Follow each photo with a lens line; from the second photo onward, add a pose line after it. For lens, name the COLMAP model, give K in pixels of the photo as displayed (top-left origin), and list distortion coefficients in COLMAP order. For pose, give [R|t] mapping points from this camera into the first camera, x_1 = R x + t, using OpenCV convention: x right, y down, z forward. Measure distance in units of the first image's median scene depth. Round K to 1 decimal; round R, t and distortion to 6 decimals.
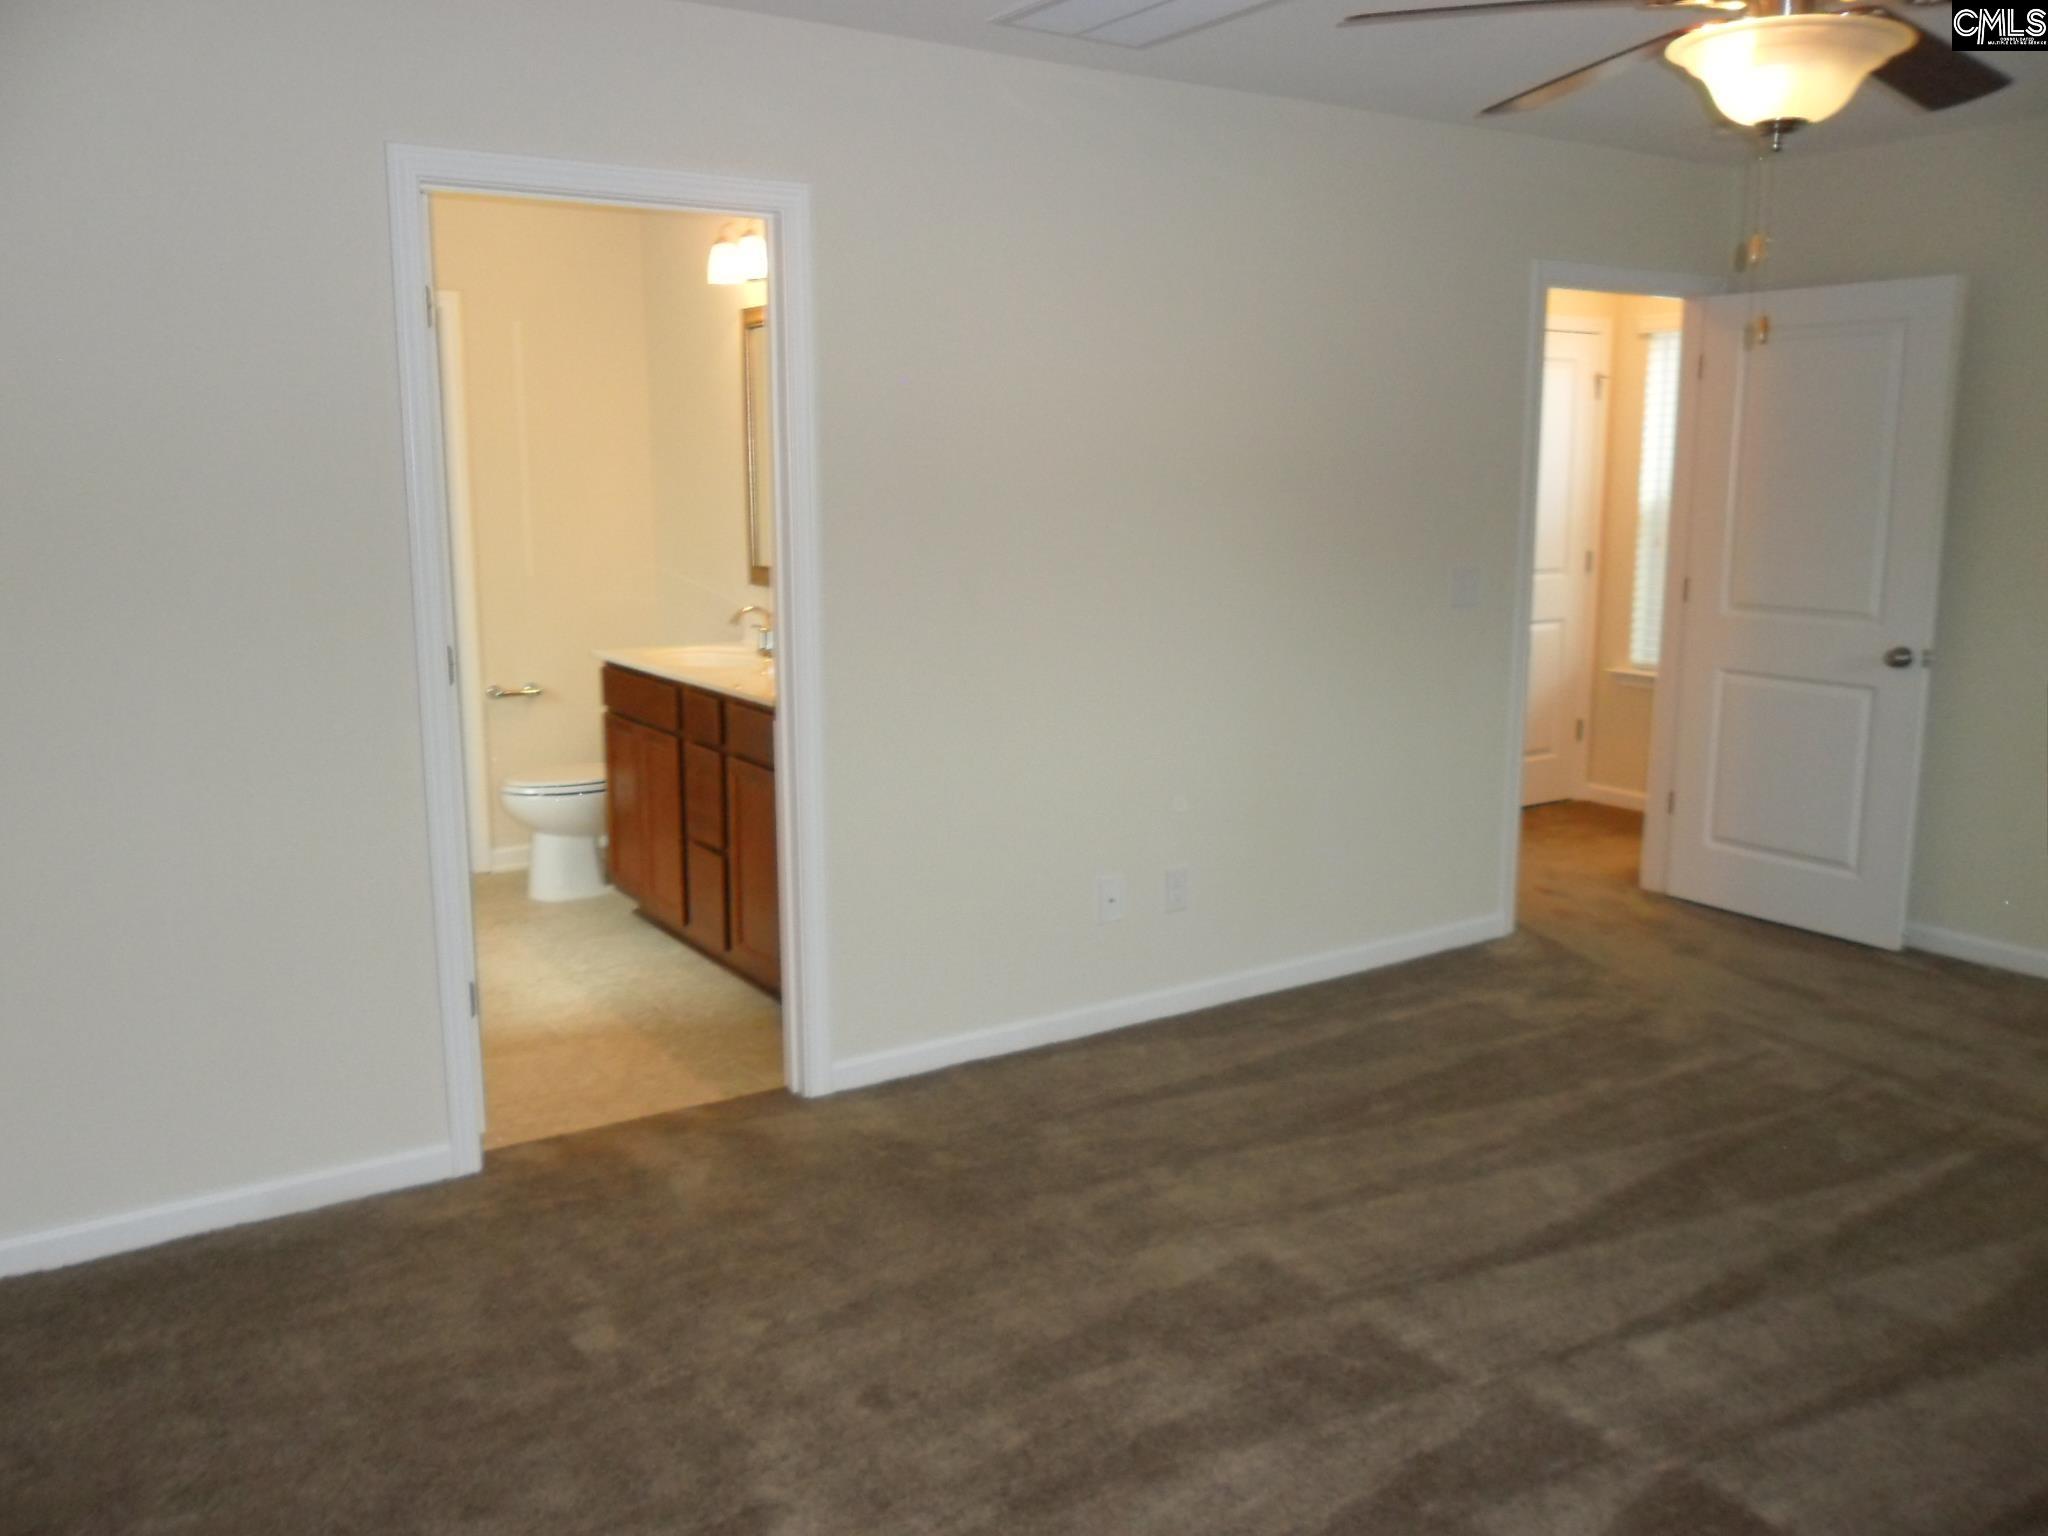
lens RADIAL K [[1673.9, 0, 1024.0], [0, 1673.9, 768.0], [0, 0, 1]] dist [-0.008440, -0.004361]
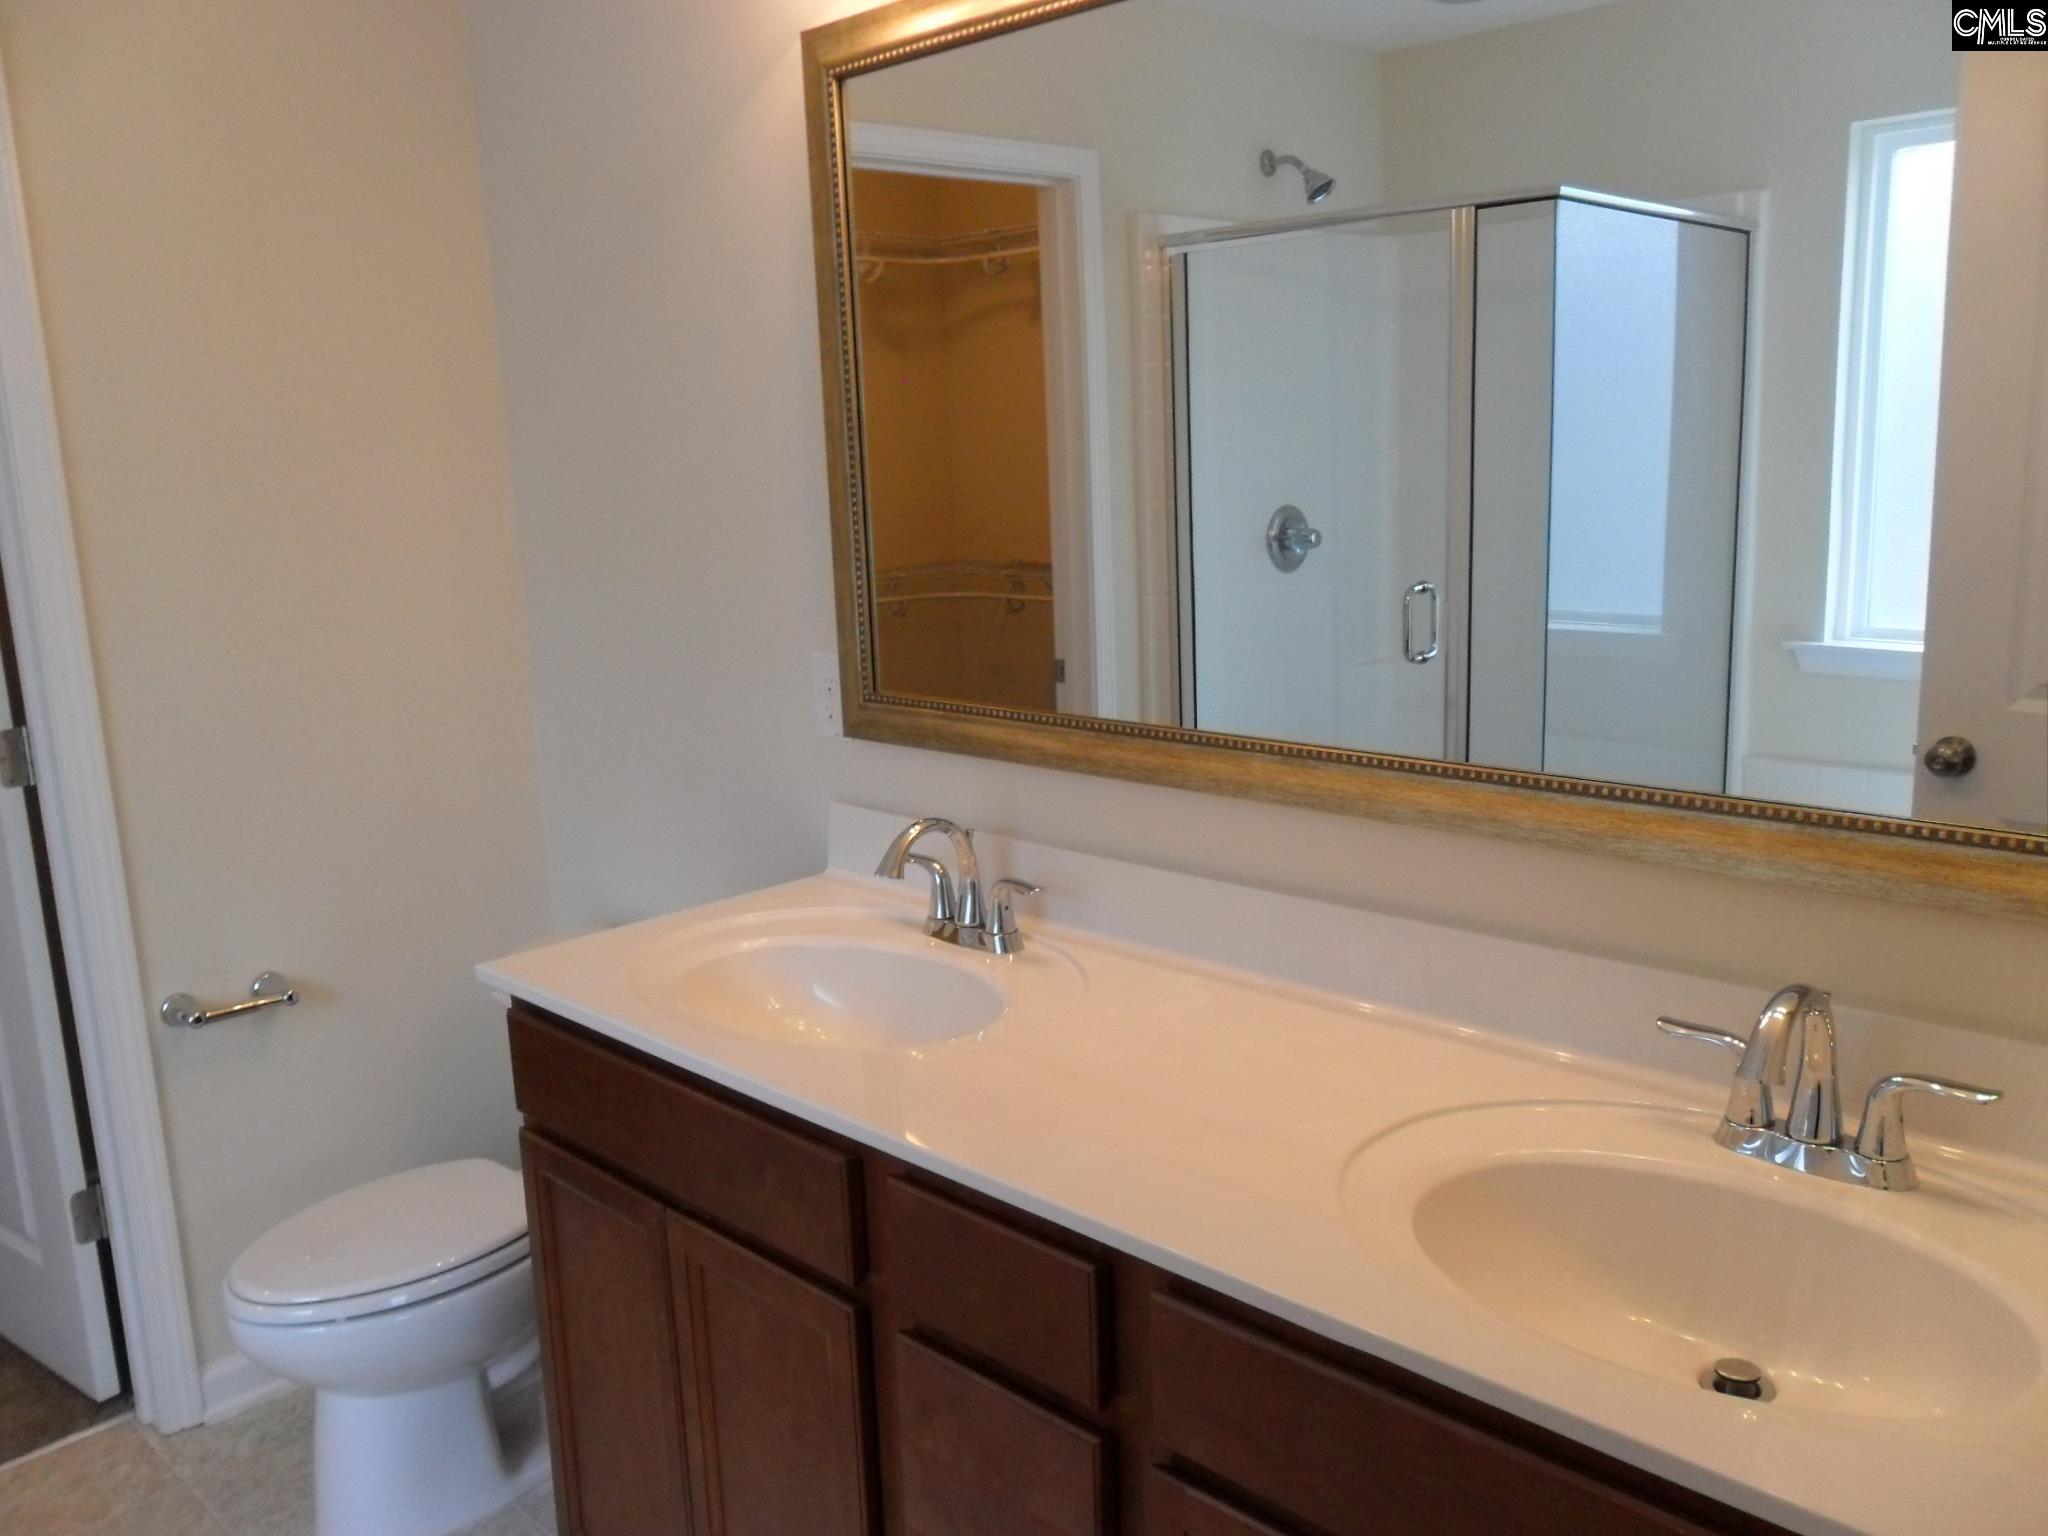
lens RADIAL K [[1673.9, 0, 1024.0], [0, 1673.9, 768.0], [0, 0, 1]] dist [-0.008440, -0.004361]
pose [[0.980098, -0.077133, 0.182918, -0.201009], [0.075593, 0.997020, 0.015386, -0.107950], [-0.183560, -0.001252, 0.983008, 0.613622]]
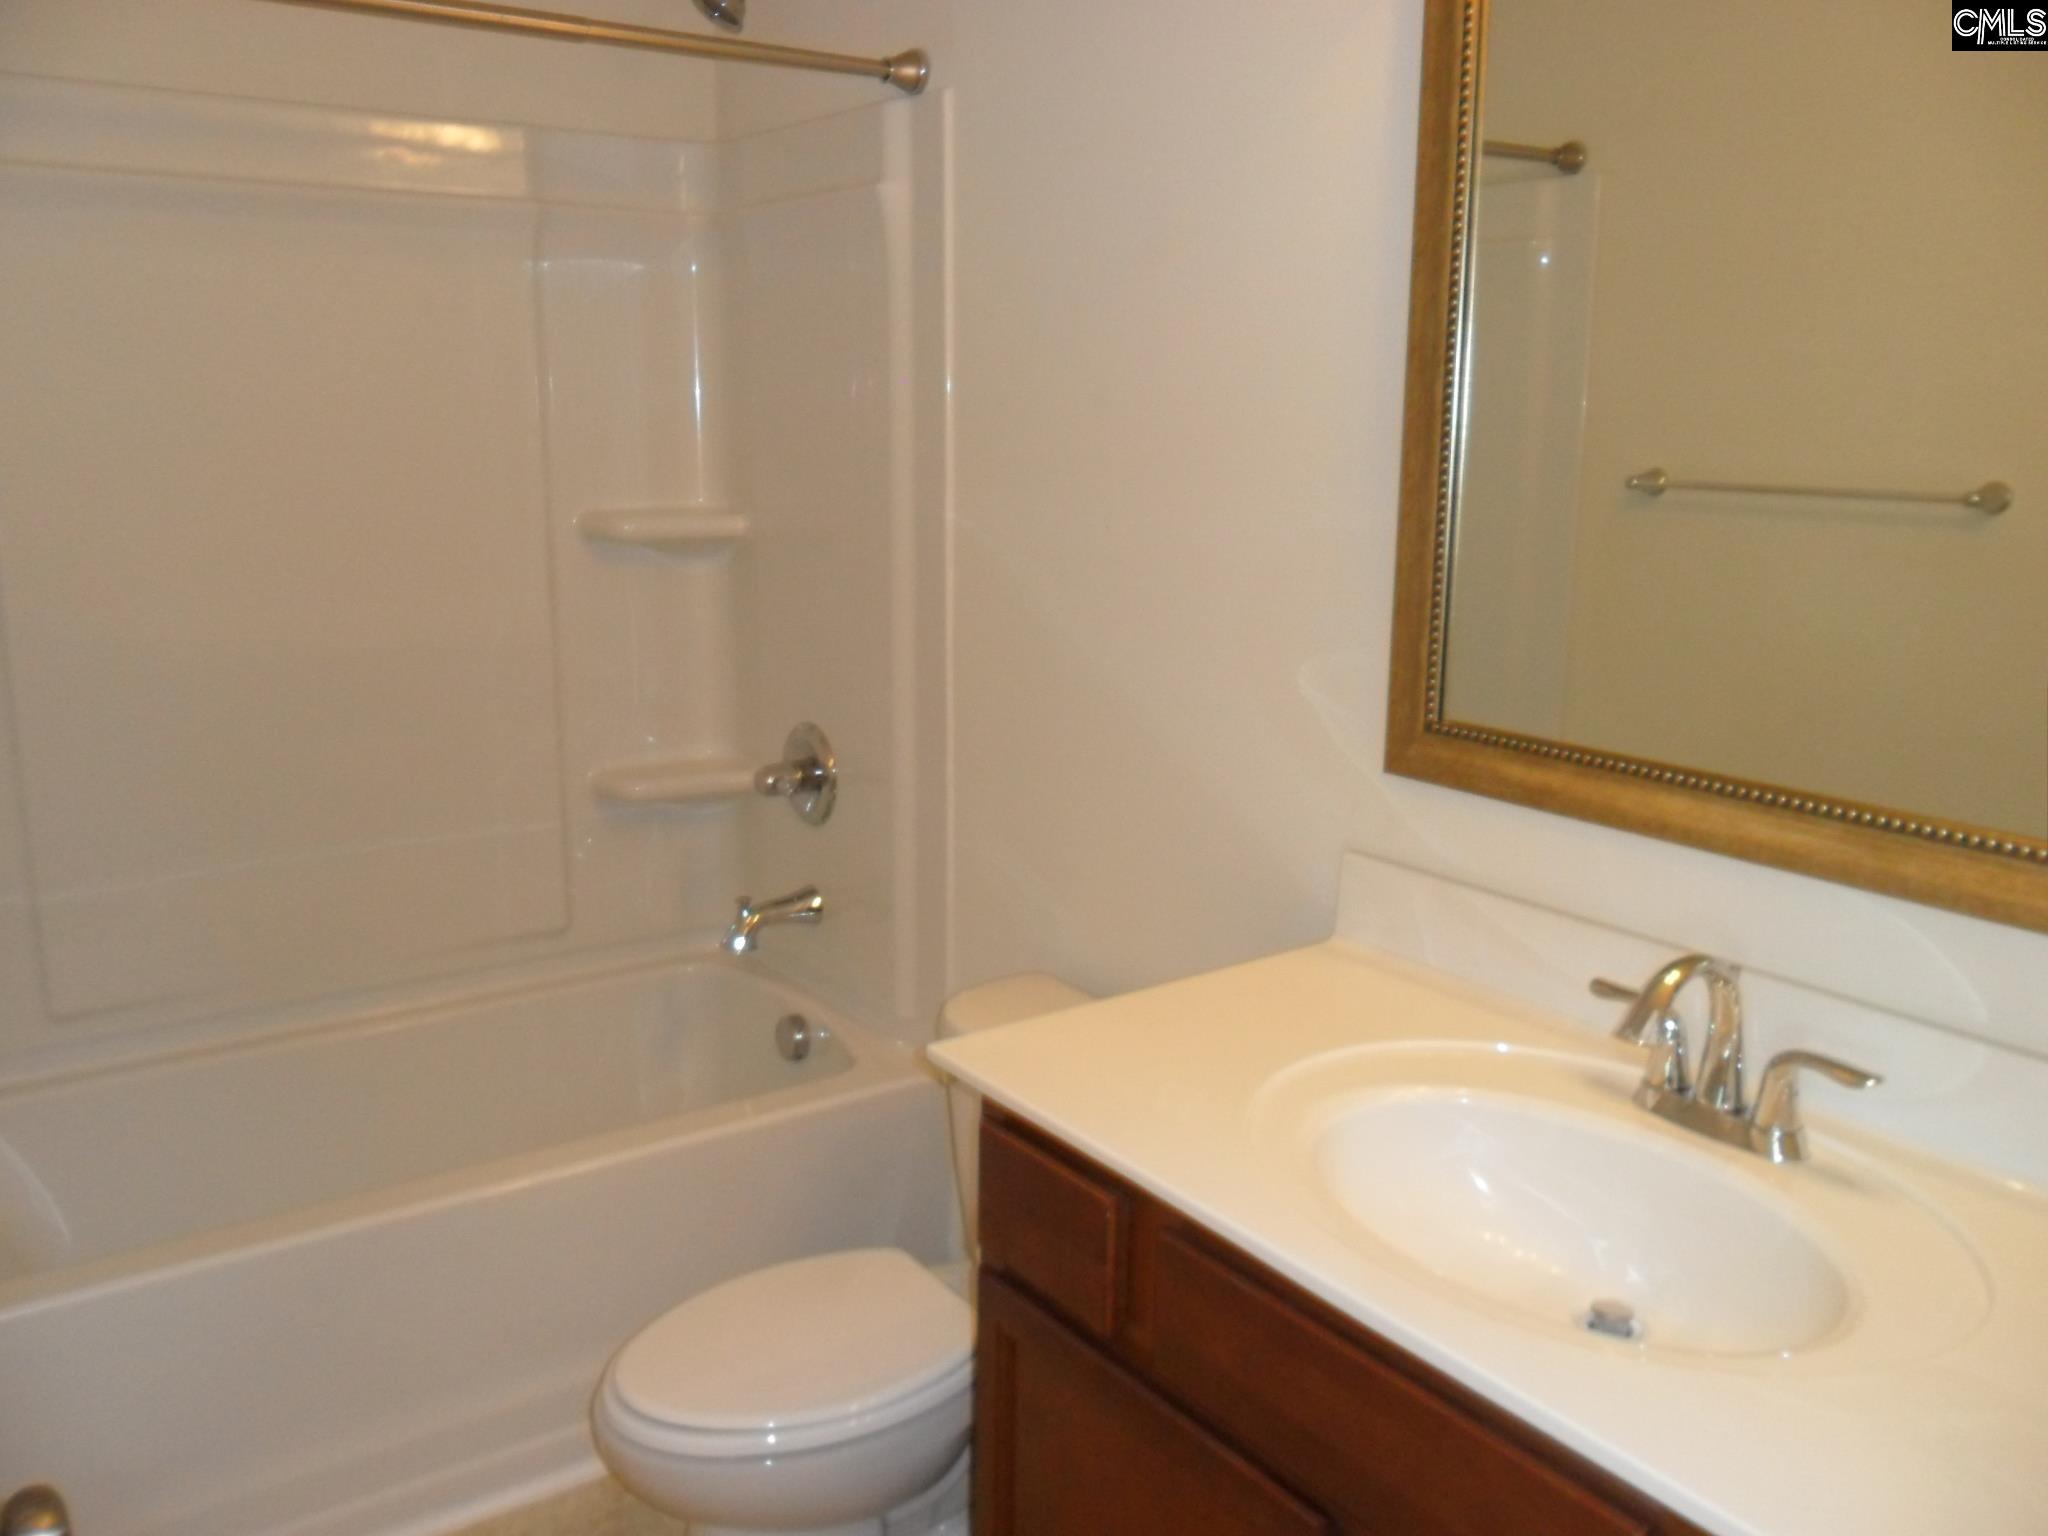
lens RADIAL K [[1673.9, 0, 1024.0], [0, 1673.9, 768.0], [0, 0, 1]] dist [-0.008440, -0.004361]
pose [[0.998342, 0.005912, 0.057254, -0.254547], [-0.007865, 0.999393, 0.033943, -0.123610], [-0.057018, -0.034338, 0.997782, 0.714777]]
